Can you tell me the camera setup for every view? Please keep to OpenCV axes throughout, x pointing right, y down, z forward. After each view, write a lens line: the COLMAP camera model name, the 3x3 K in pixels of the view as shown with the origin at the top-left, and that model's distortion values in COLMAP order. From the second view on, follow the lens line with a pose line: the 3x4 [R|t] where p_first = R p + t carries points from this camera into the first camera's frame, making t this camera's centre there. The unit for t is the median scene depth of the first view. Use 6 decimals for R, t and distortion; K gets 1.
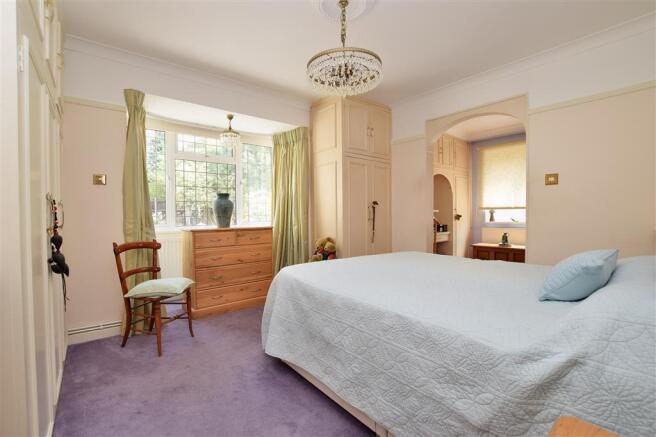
lens RADIAL K [[292.9, 0, 327.5], [0, 292.9, 218.0], [0, 0, 1]] dist [-0.022153, 0.000420]
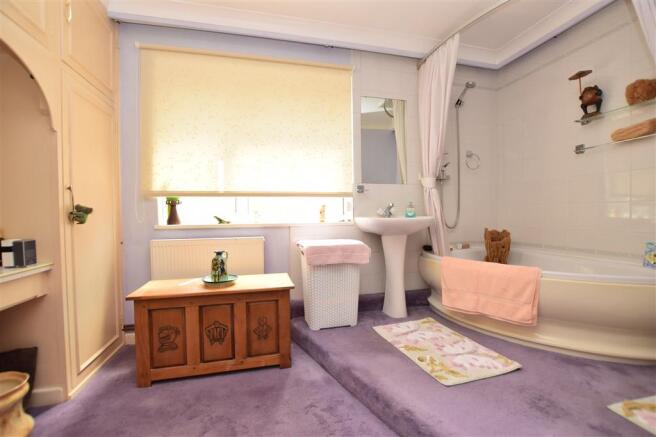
lens RADIAL K [[292.9, 0, 328.5], [0, 292.9, 216.0], [0, 0, 1]] dist [-0.022153, 0.000420]
pose [[0.446794, -0.006563, 0.894613, 0.285647], [0.010706, 0.999941, 0.001989, 0.001478], [-0.894573, 0.008689, 0.446838, 0.611915]]
